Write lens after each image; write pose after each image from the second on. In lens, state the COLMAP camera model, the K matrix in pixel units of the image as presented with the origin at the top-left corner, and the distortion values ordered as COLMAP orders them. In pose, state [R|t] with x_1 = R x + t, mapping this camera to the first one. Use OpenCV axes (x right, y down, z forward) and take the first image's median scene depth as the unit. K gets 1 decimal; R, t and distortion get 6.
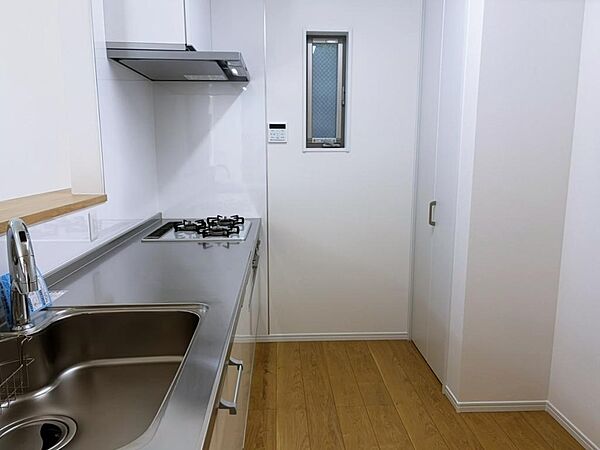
lens RADIAL K [[475.4, 0, 300.0], [0, 475.4, 225.0], [0, 0, 1]] dist [0.001586, 0.001375]
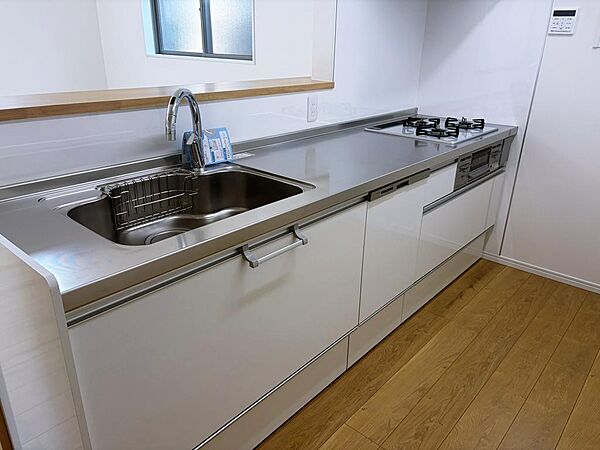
lens RADIAL K [[458.4, 0, 298.1], [0, 458.4, 228.7], [0, 0, 1]] dist [0.080836, -0.079182]
pose [[0.720435, 0.279765, -0.634591, 0.285382], [-0.135229, 0.954130, 0.267114, -0.012382], [0.680211, -0.106623, 0.725220, 0.100432]]
